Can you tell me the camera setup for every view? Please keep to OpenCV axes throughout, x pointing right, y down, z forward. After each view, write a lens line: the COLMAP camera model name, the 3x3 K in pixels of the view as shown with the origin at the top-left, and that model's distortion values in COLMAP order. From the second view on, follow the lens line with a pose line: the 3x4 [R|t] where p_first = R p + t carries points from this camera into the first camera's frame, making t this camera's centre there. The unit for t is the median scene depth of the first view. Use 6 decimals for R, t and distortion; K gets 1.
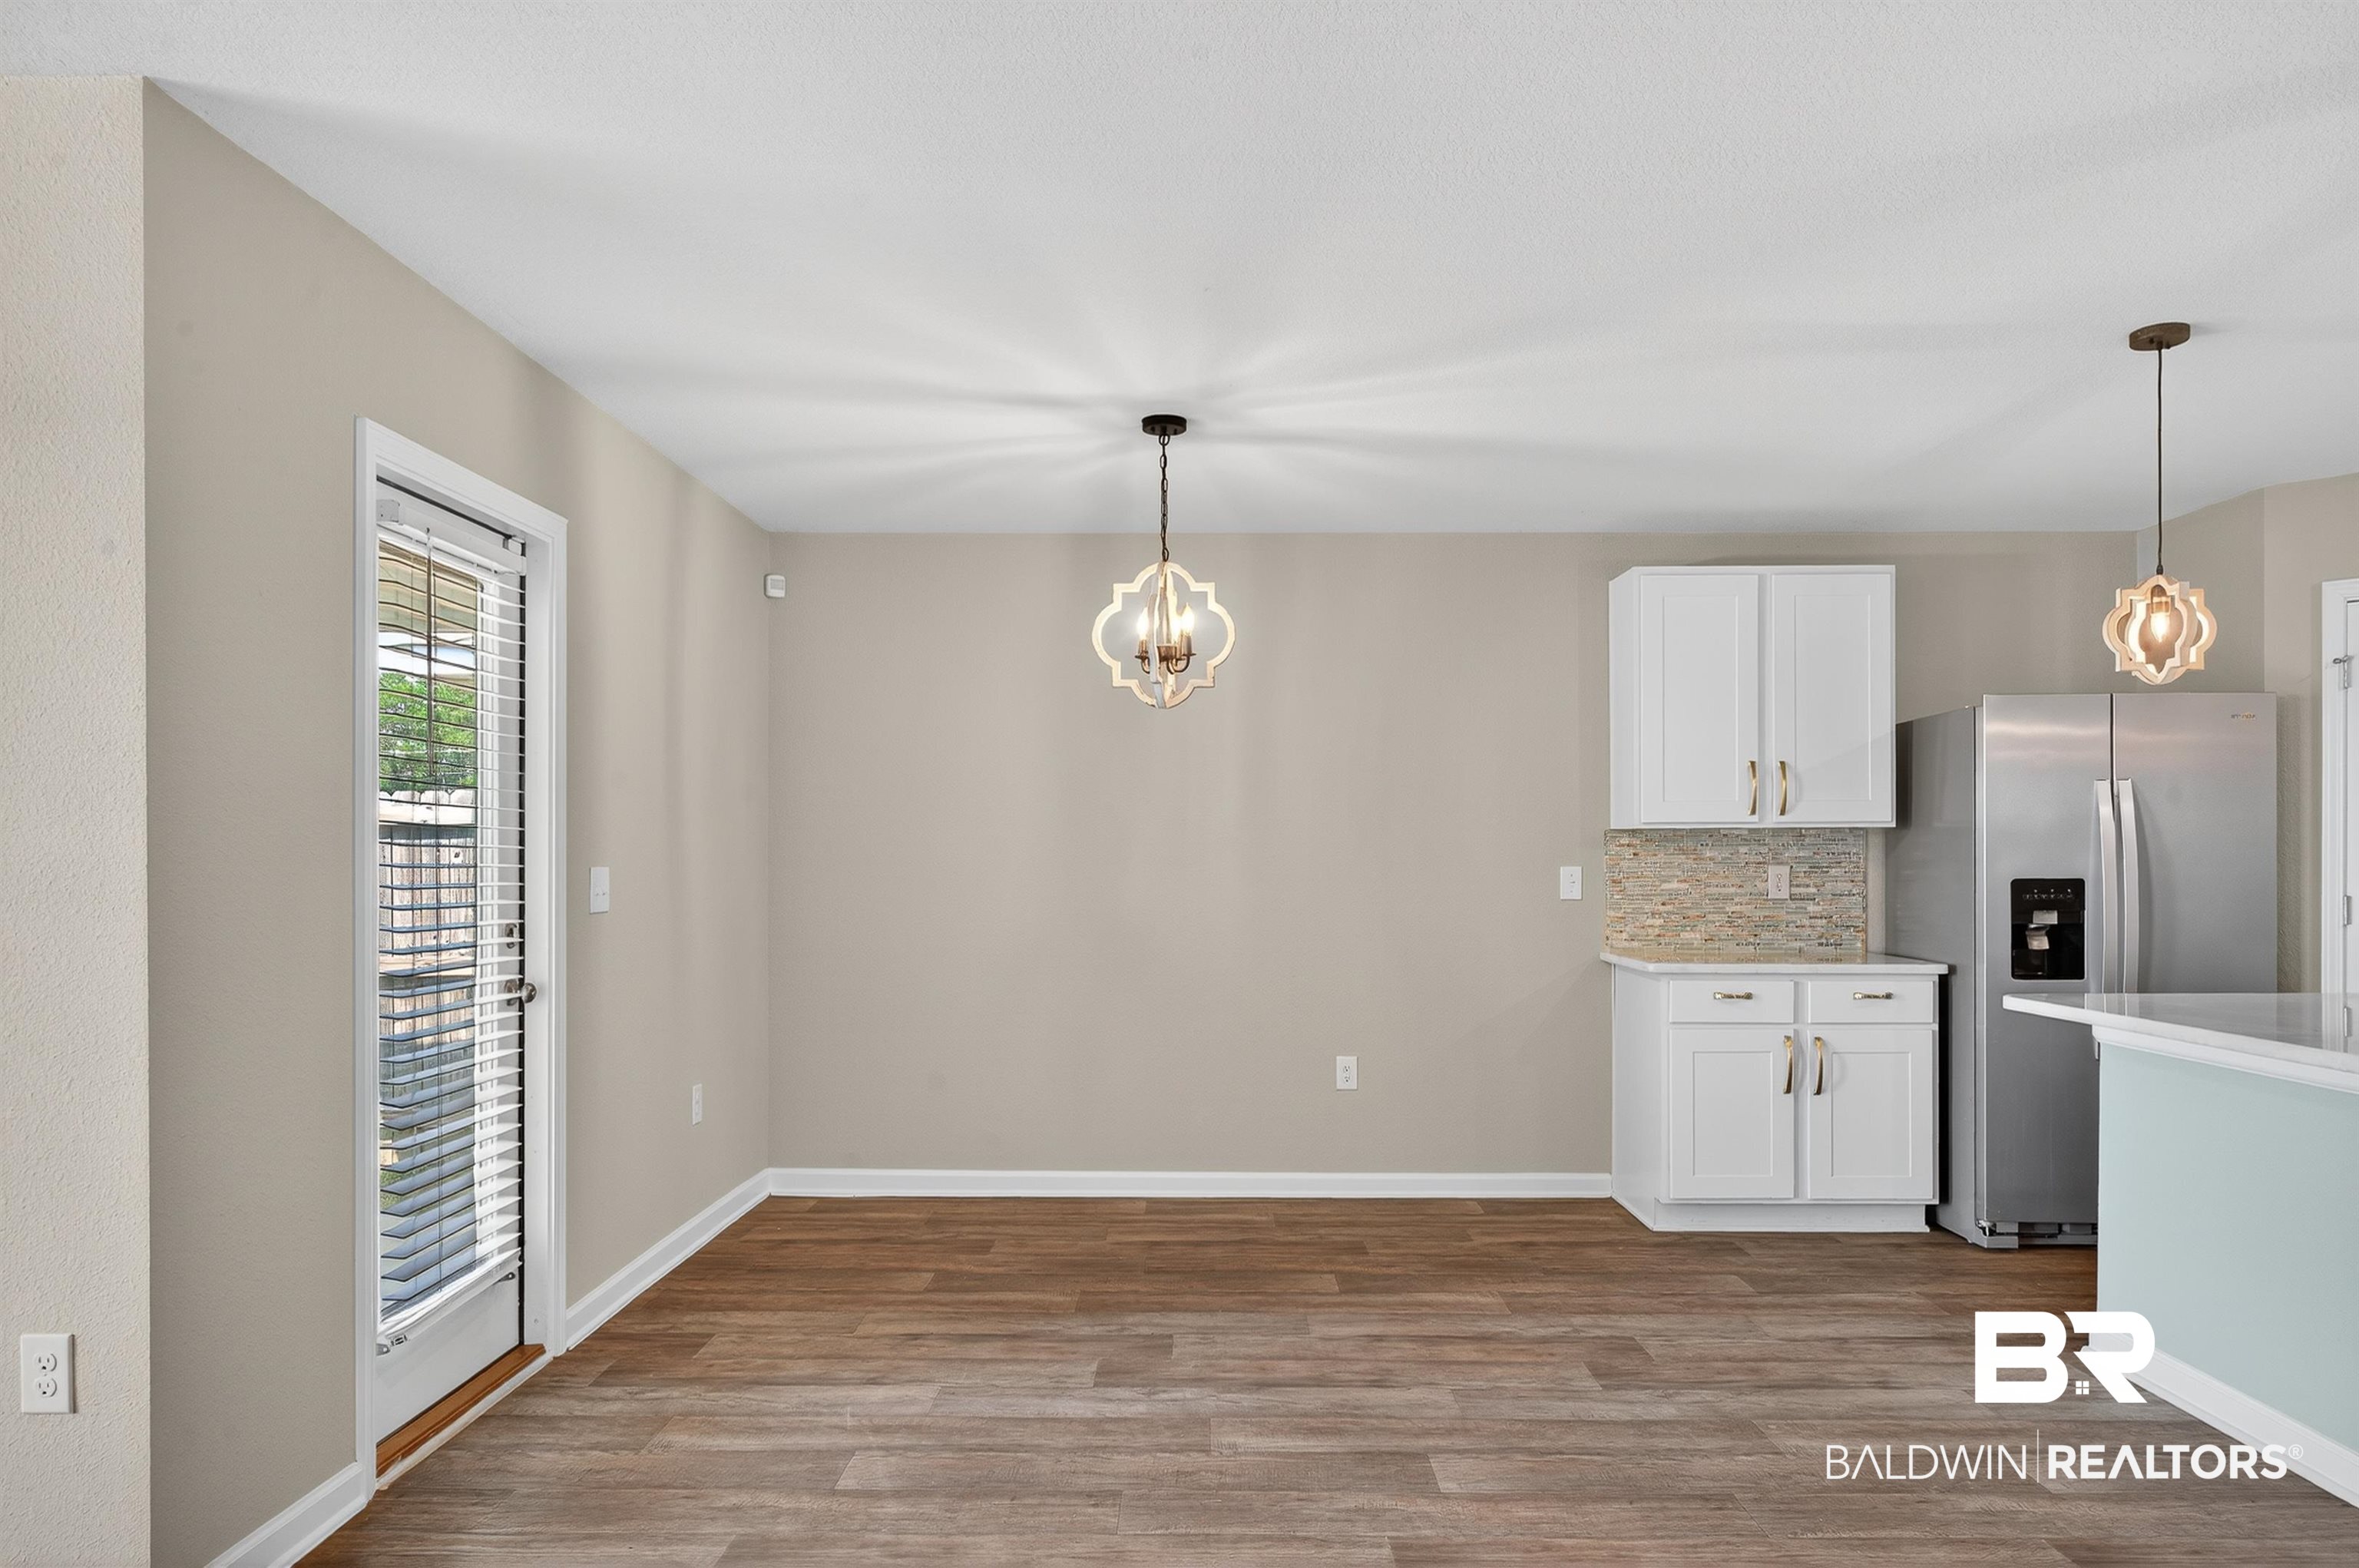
lens RADIAL K [[1554.9, 0, 1154.5], [0, 1554.9, 832.0], [0, 0, 1]] dist [0.002556, -0.000788]
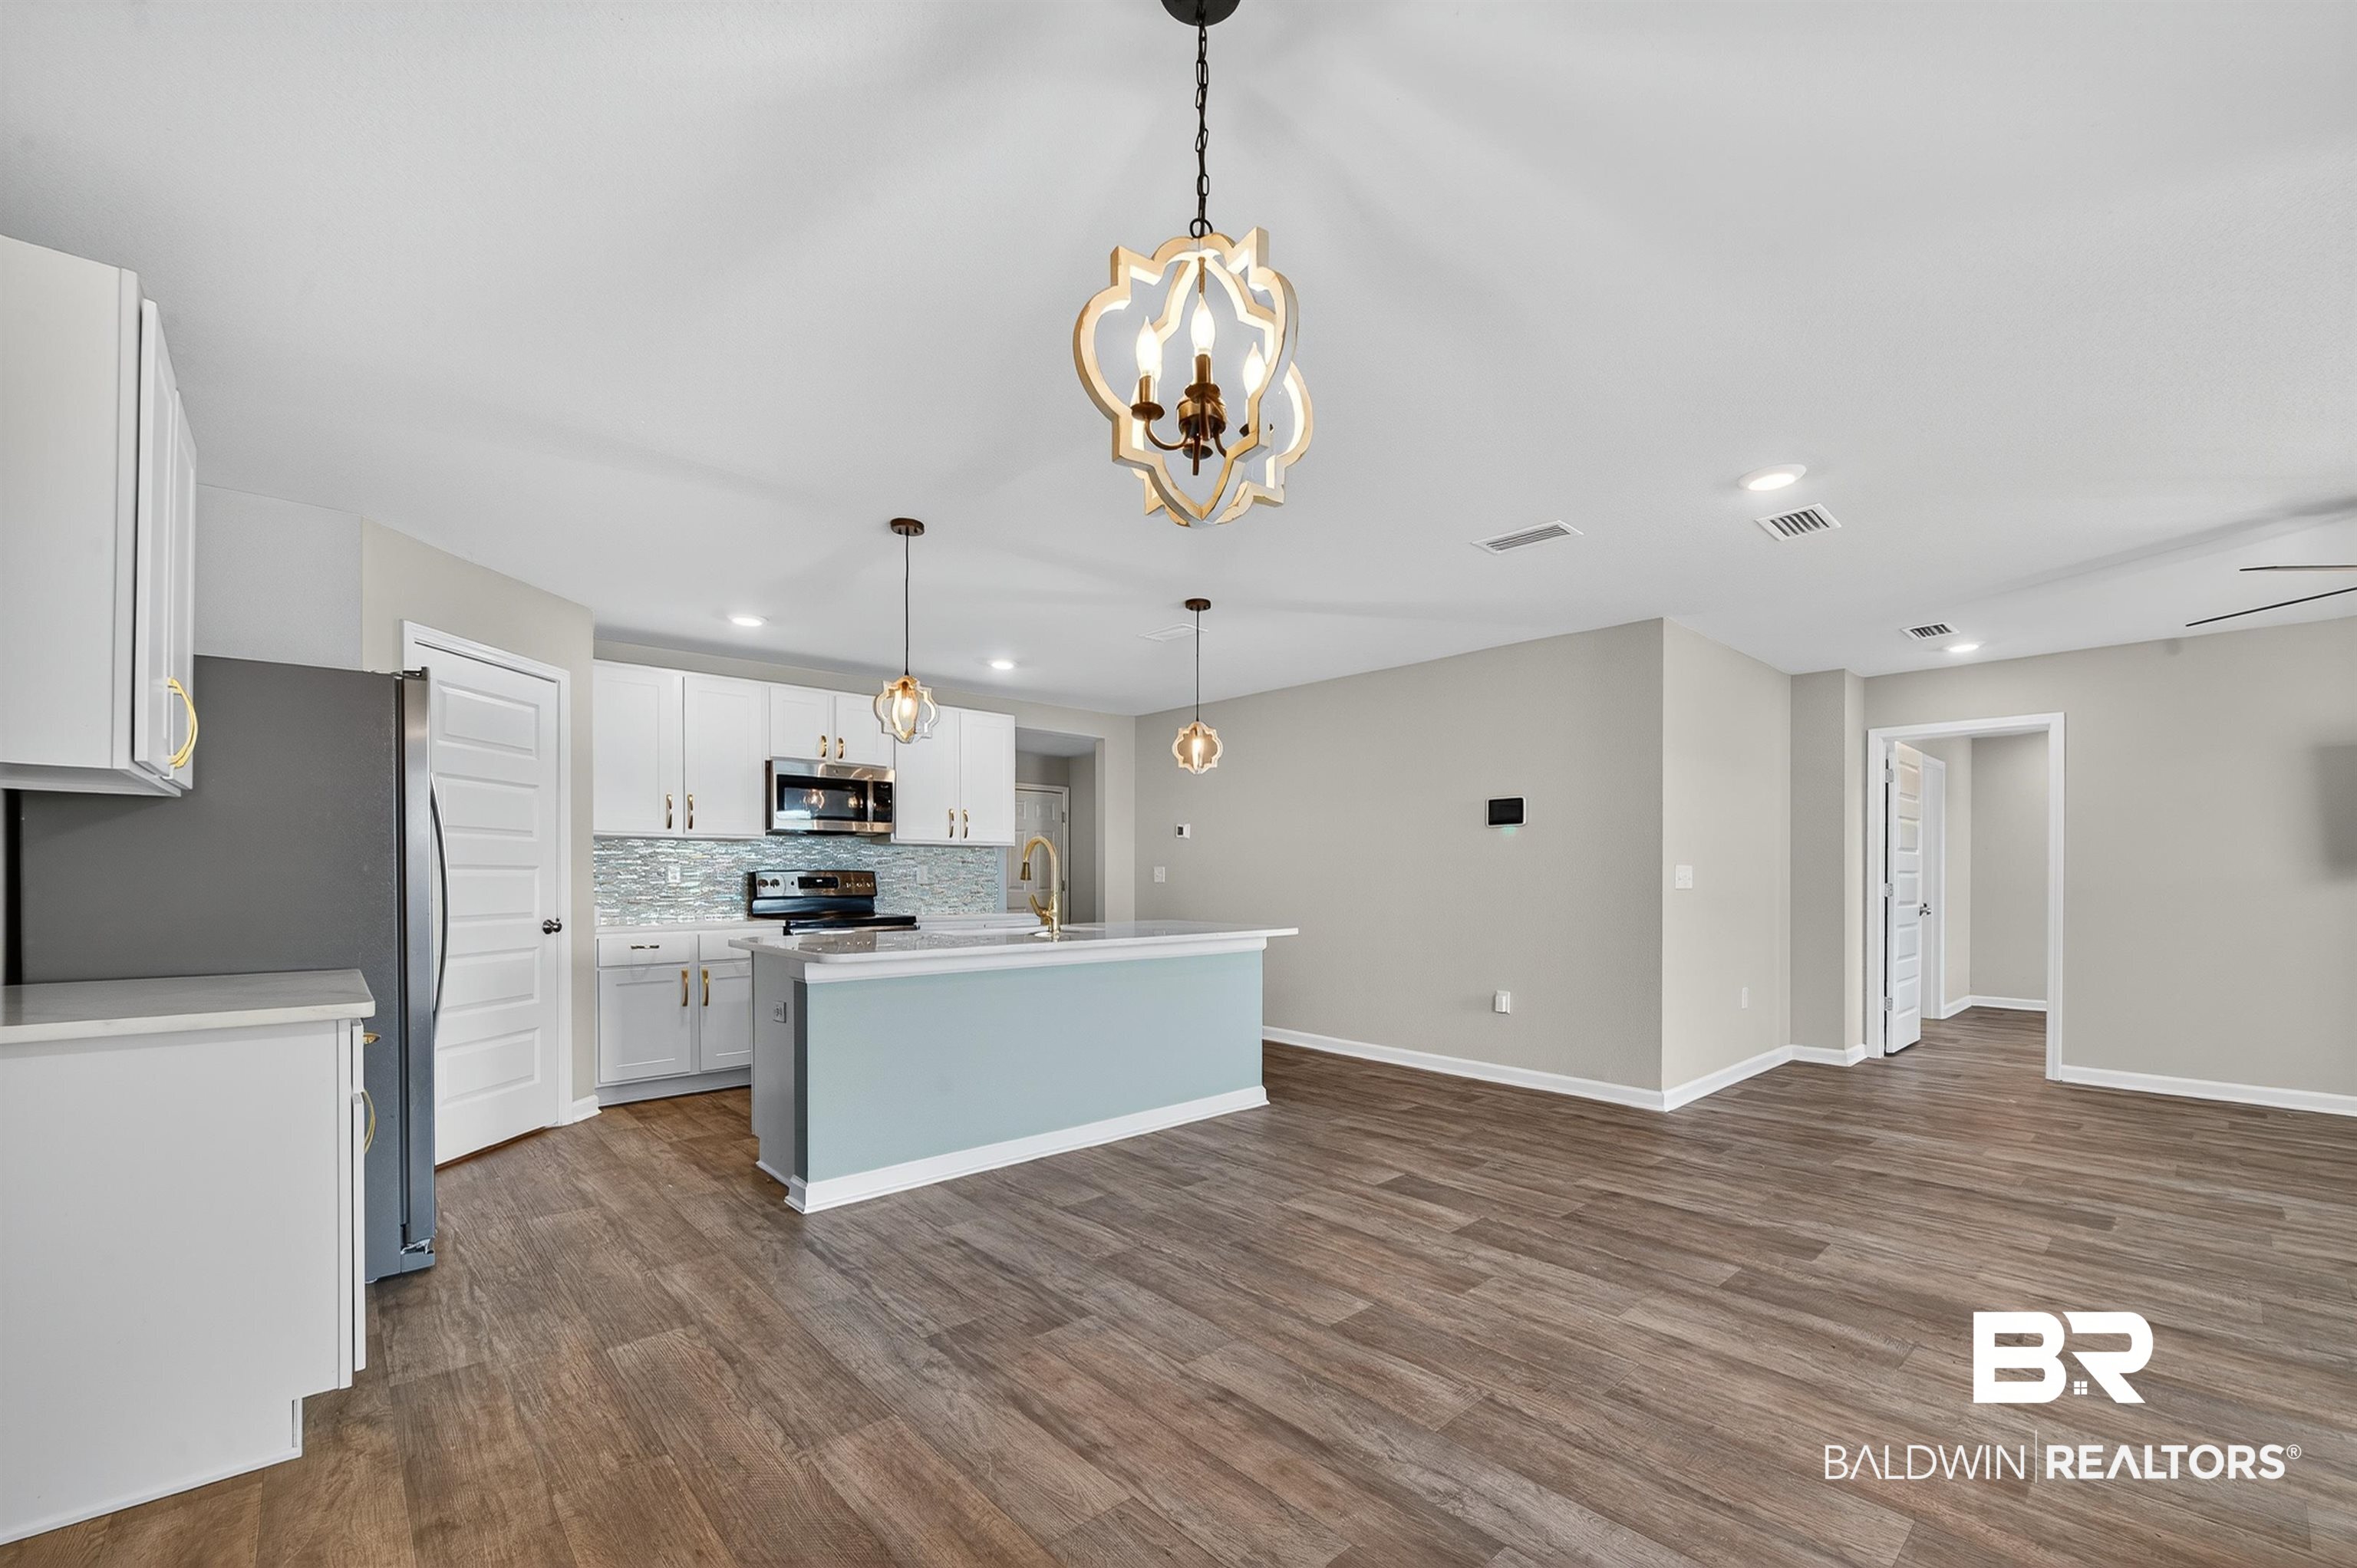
lens RADIAL K [[954.6, 0, 1168.8], [0, 954.6, 861.4], [0, 0, 1]] dist [0.001246, -0.000093]
pose [[-0.688021, 0.005558, 0.725669, -0.223439], [-0.019013, 0.999489, -0.025683, 0.033851], [-0.725442, -0.031468, -0.687564, 1.221812]]
